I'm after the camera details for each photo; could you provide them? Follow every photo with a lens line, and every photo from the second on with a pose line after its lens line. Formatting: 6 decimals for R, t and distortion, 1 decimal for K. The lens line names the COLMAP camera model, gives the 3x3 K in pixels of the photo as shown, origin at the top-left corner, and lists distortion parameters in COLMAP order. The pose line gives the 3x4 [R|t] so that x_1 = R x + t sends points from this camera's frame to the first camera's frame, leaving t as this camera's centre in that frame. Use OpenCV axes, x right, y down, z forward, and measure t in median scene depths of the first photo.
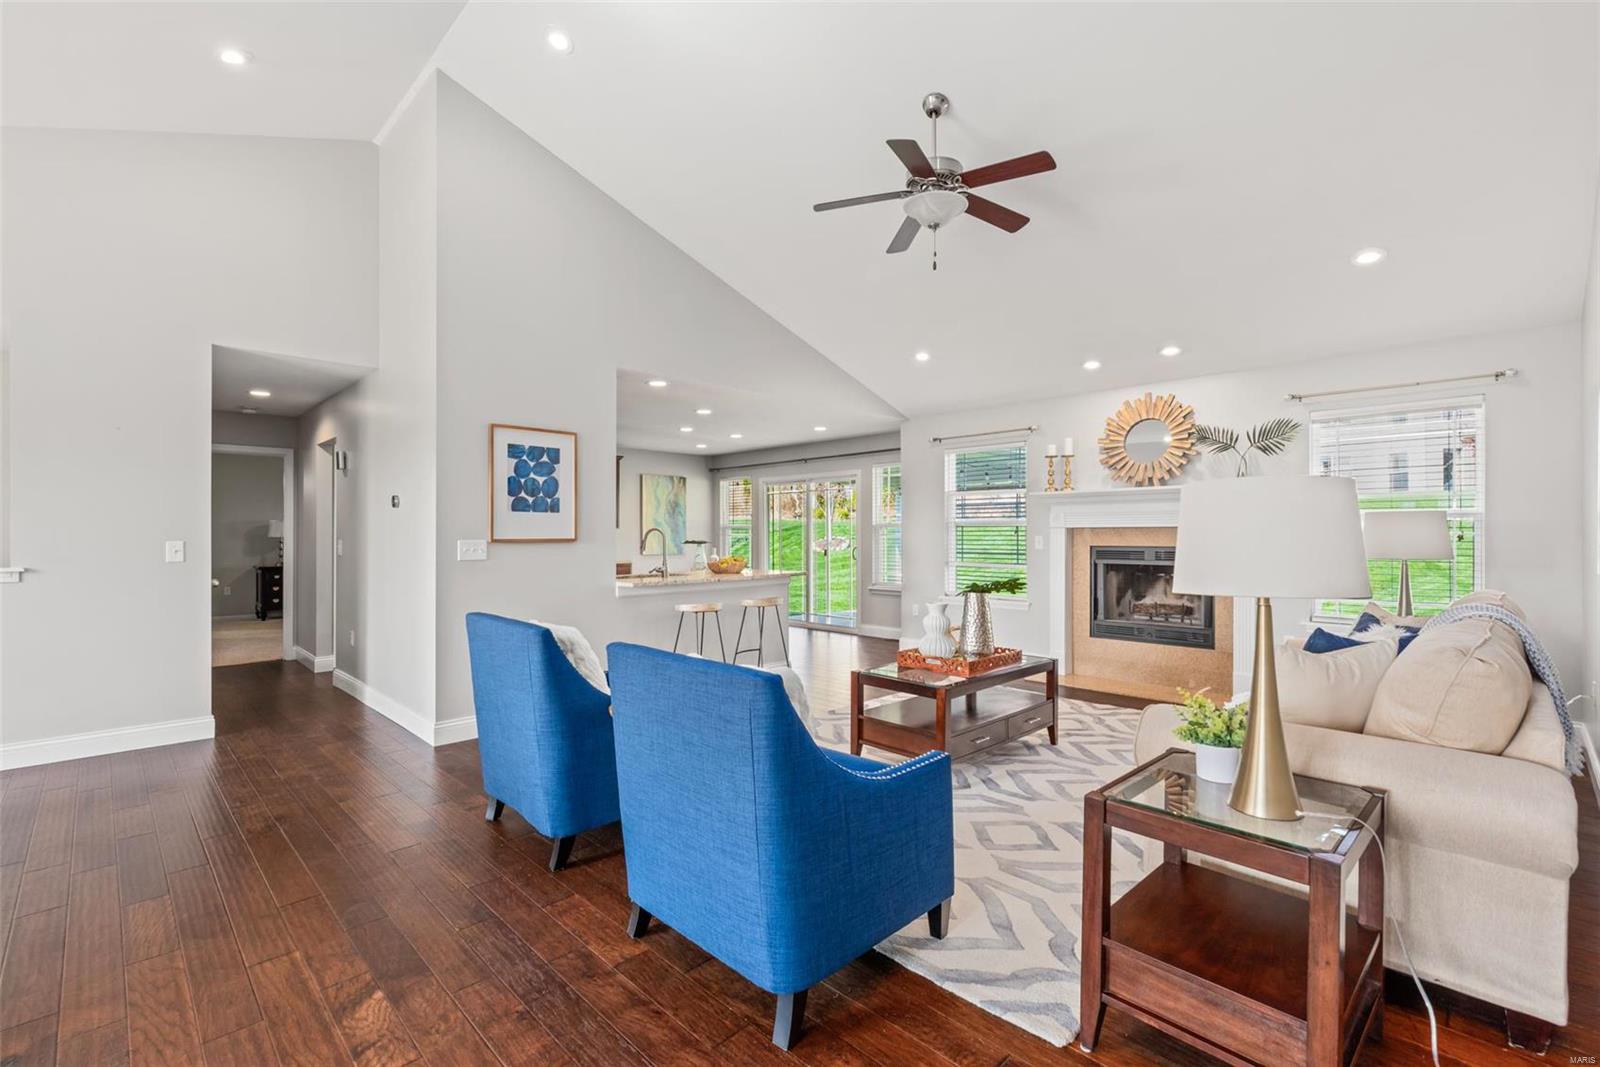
lens RADIAL K [[716.8, 0, 793.3], [0, 716.8, 536.1], [0, 0, 1]] dist [-0.003267, -0.000565]
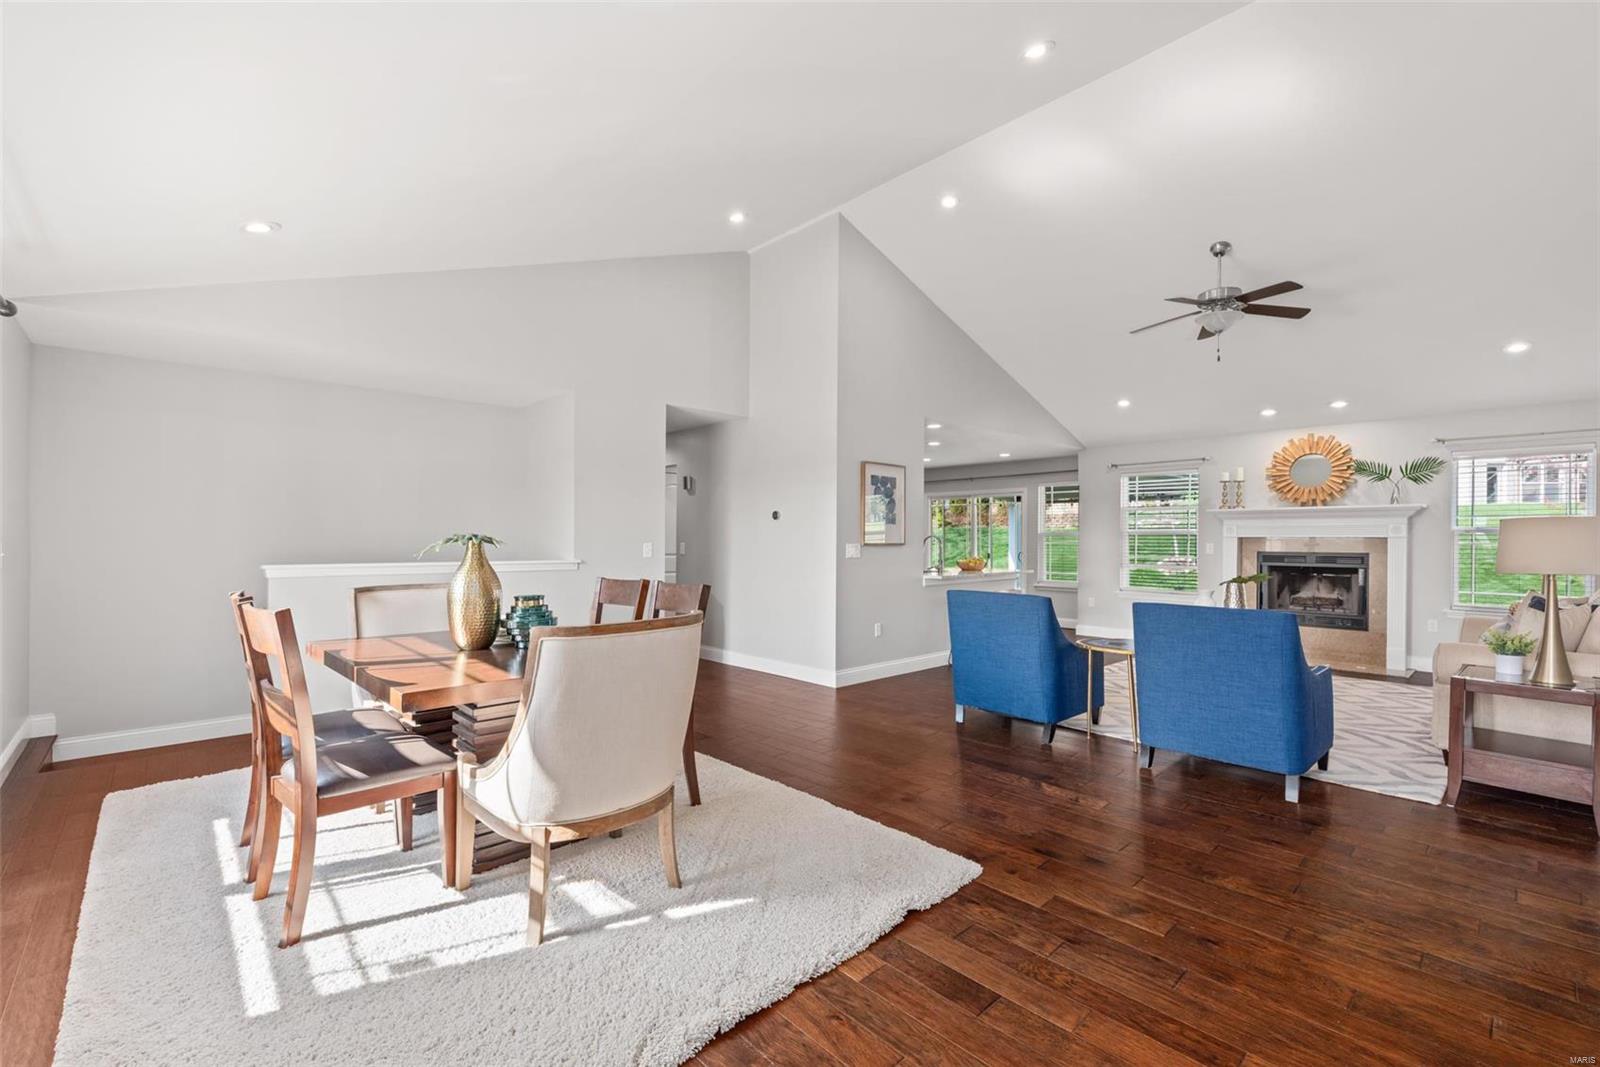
lens RADIAL K [[694.8, 0, 795.8], [0, 694.8, 542.5], [0, 0, 1]] dist [0.000294, -0.000452]
pose [[0.999504, 0.006978, -0.030702, -0.430475], [-0.006933, 0.999975, 0.001589, 0.001237], [0.030712, -0.001375, 0.999527, -0.309740]]
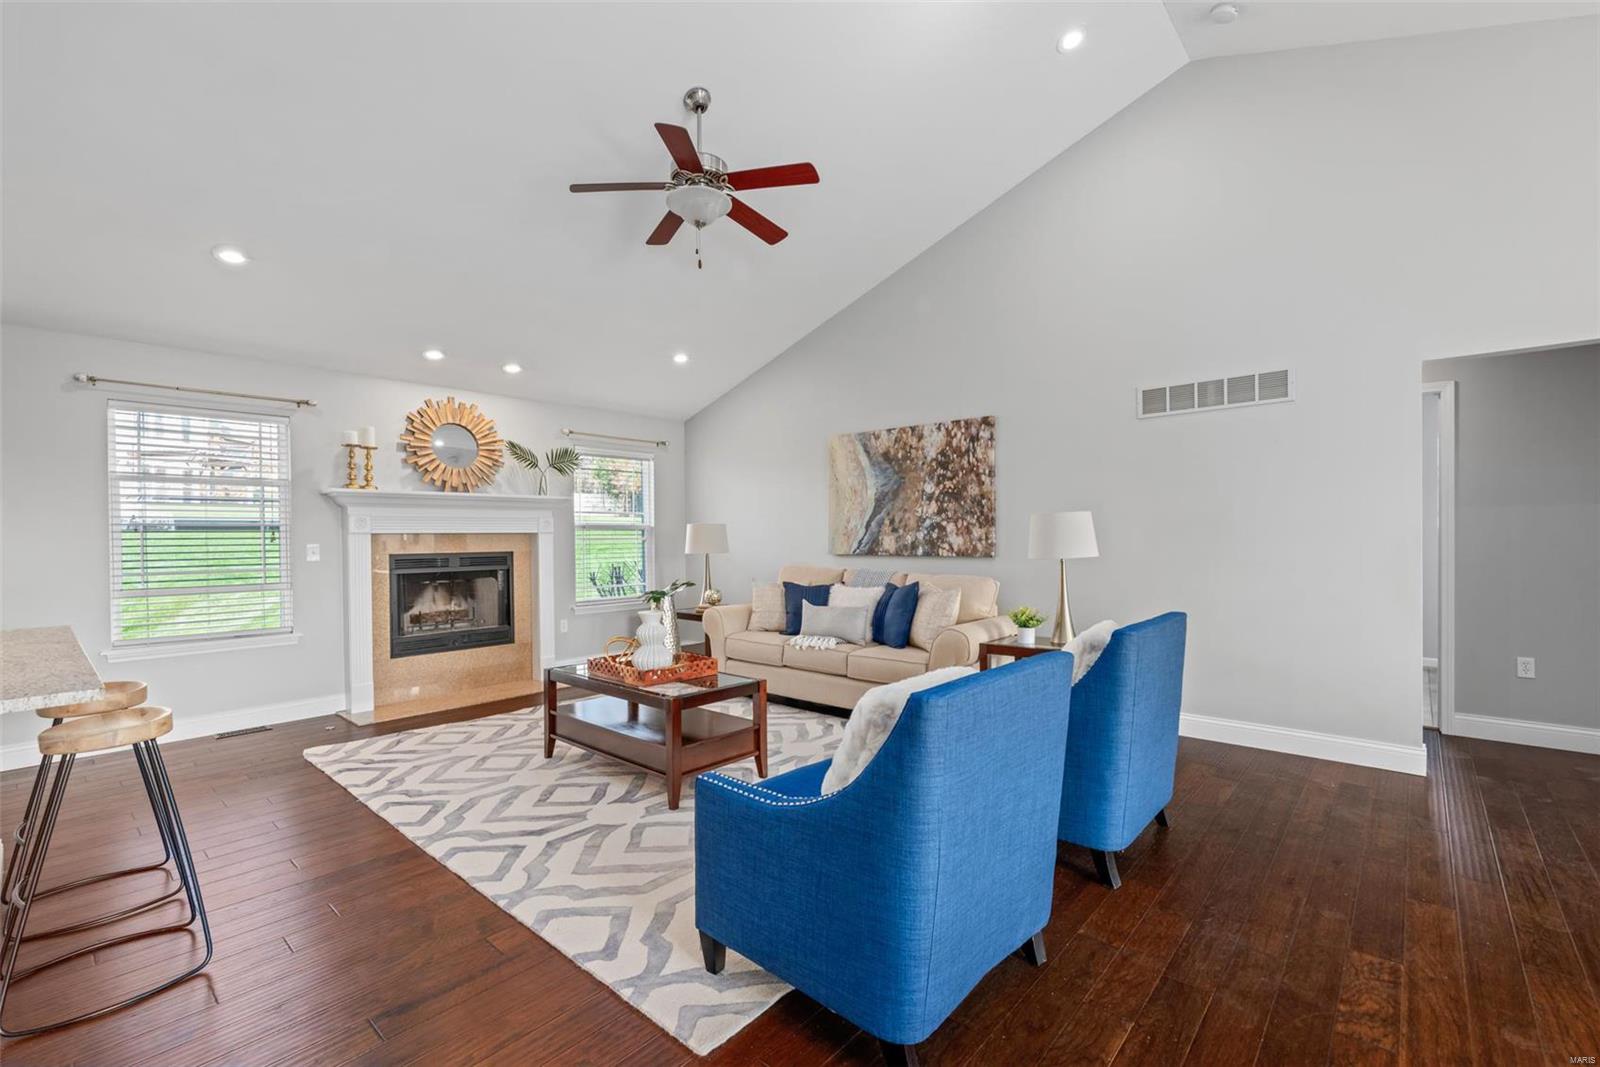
lens RADIAL K [[694.8, 0, 795.8], [0, 694.8, 542.5], [0, 0, 1]] dist [0.000294, -0.000452]
pose [[-0.063510, -0.006287, 0.997961, -0.529579], [0.013802, 0.999879, 0.007178, -0.000341], [-0.997886, 0.014230, -0.063415, 0.646650]]
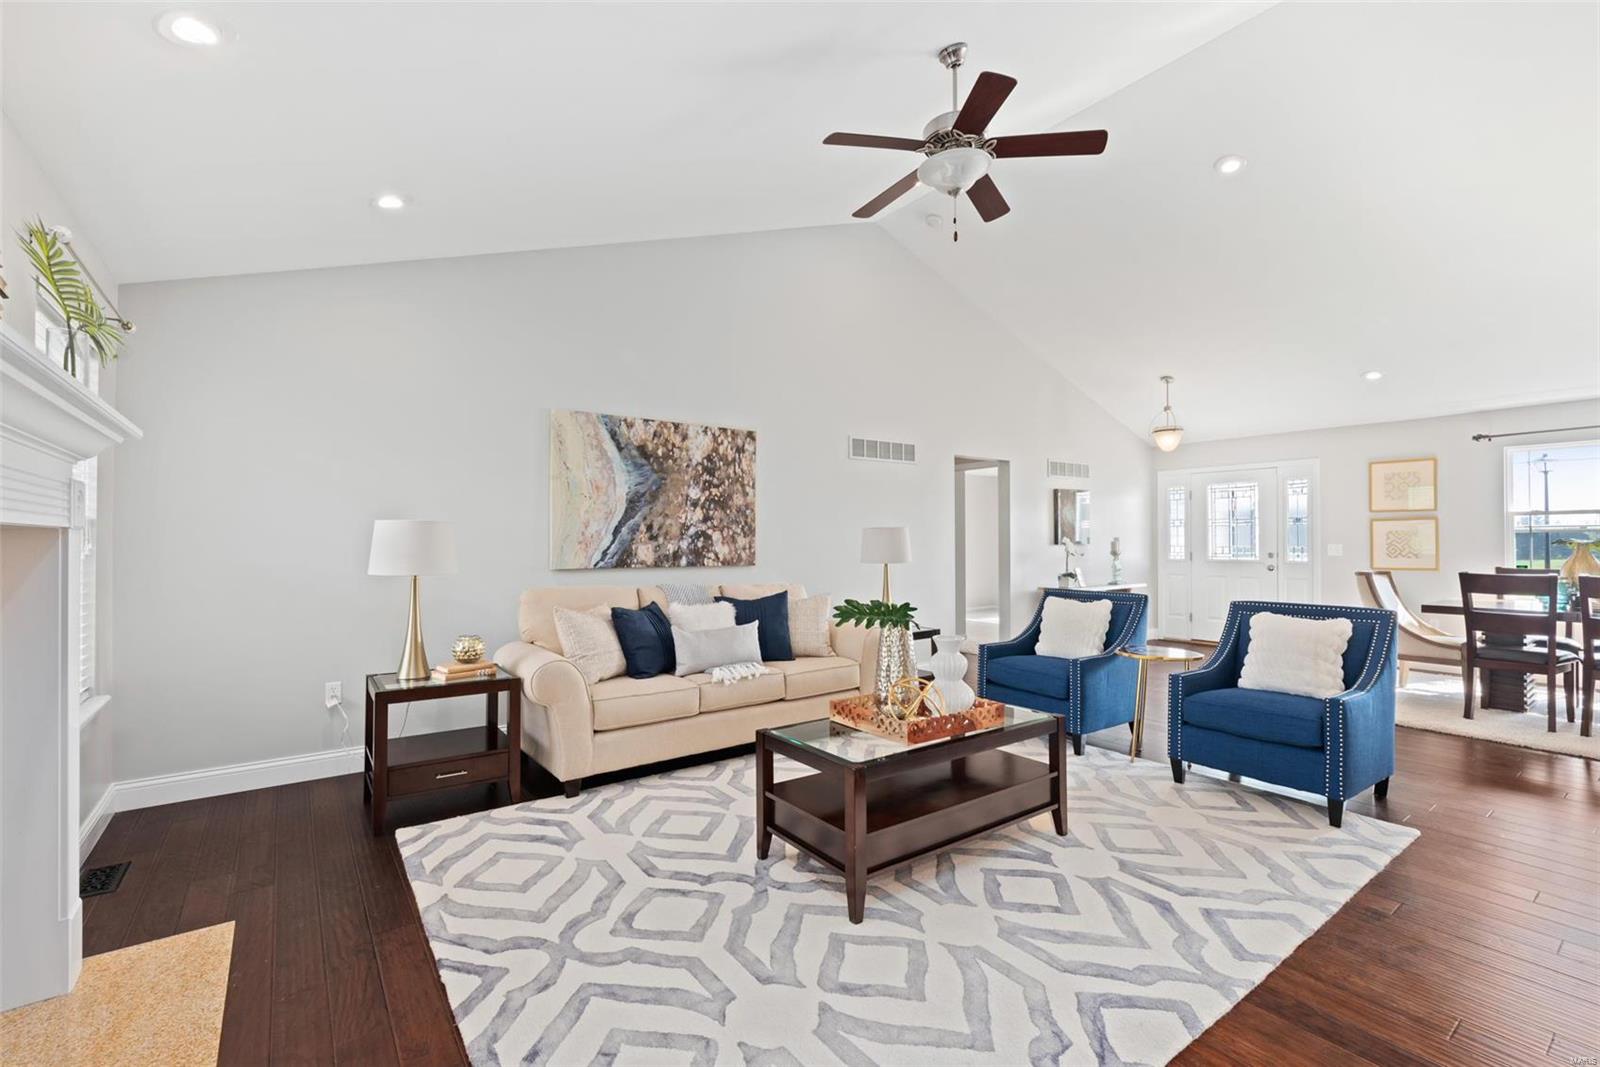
lens RADIAL K [[695.8, 0, 795.1], [0, 695.8, 530.9], [0, 0, 1]] dist [0.000354, -0.000053]
pose [[-0.989561, 0.007109, 0.143940, 0.191162], [0.005264, 0.999899, -0.013190, -0.005572], [-0.144019, -0.012295, -0.989499, 1.293351]]
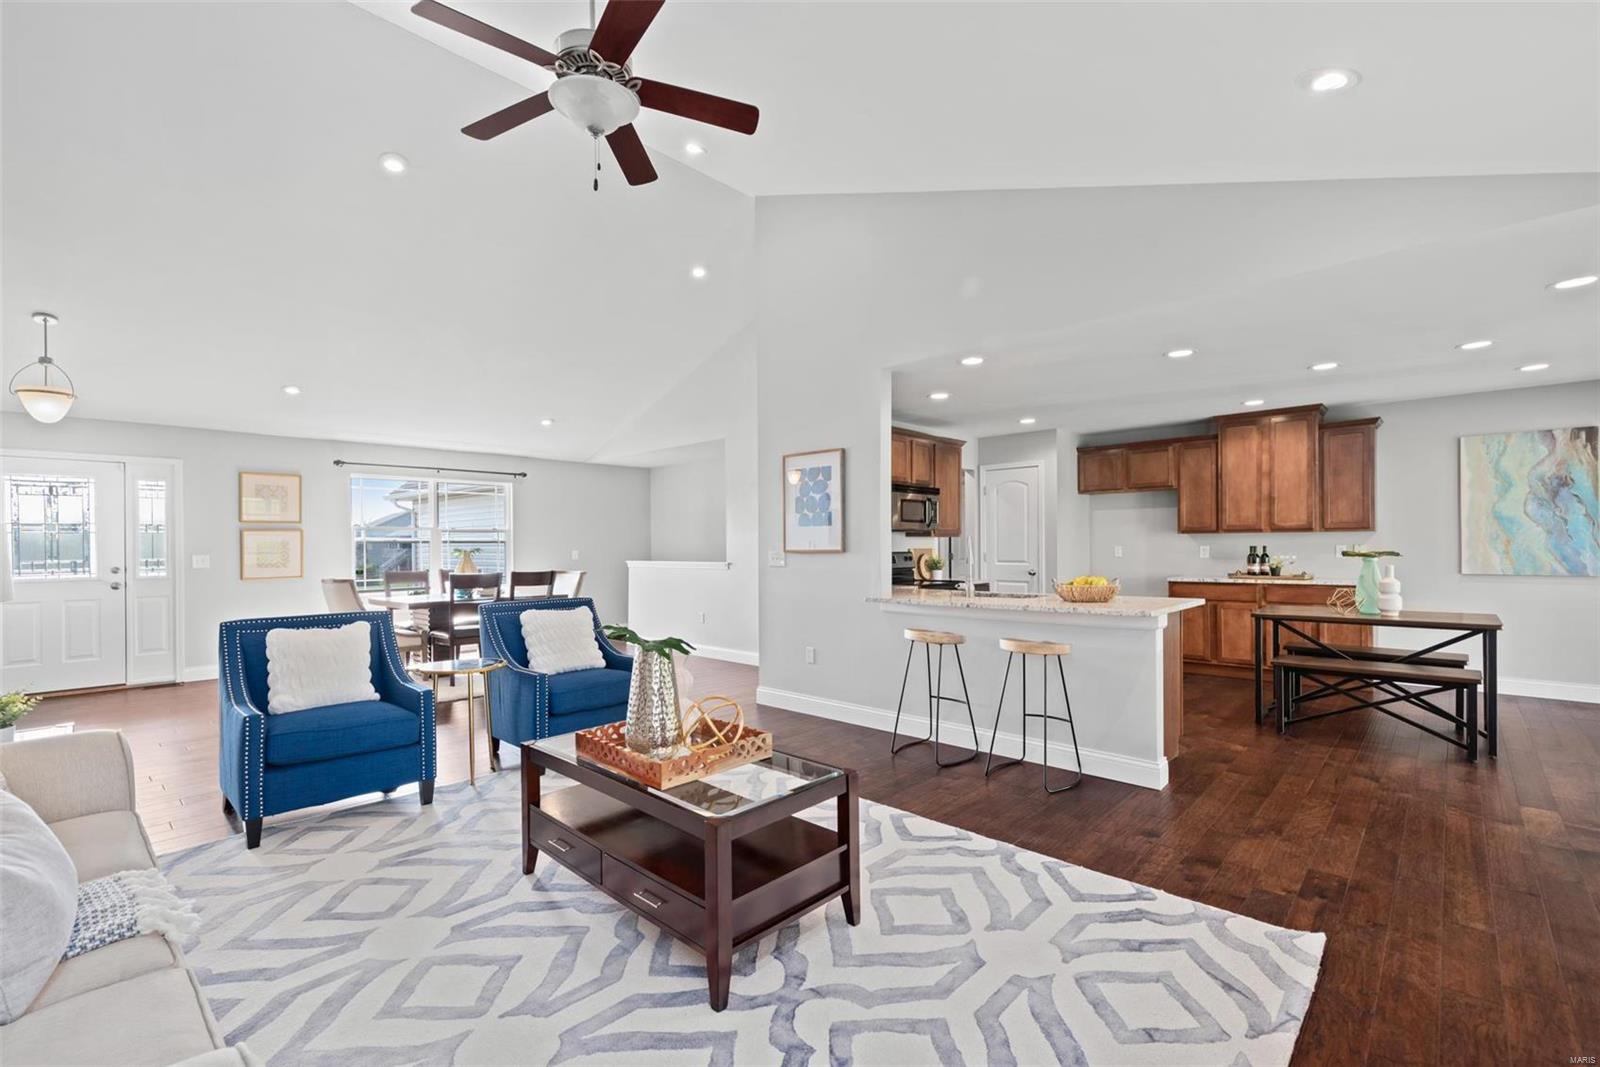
lens RADIAL K [[694.8, 0, 795.8], [0, 694.8, 542.5], [0, 0, 1]] dist [0.000294, -0.000452]
pose [[0.038248, -0.001538, -0.999267, 0.642160], [0.007387, 0.999972, -0.001257, -0.005474], [0.999241, -0.007333, 0.038258, 0.813917]]
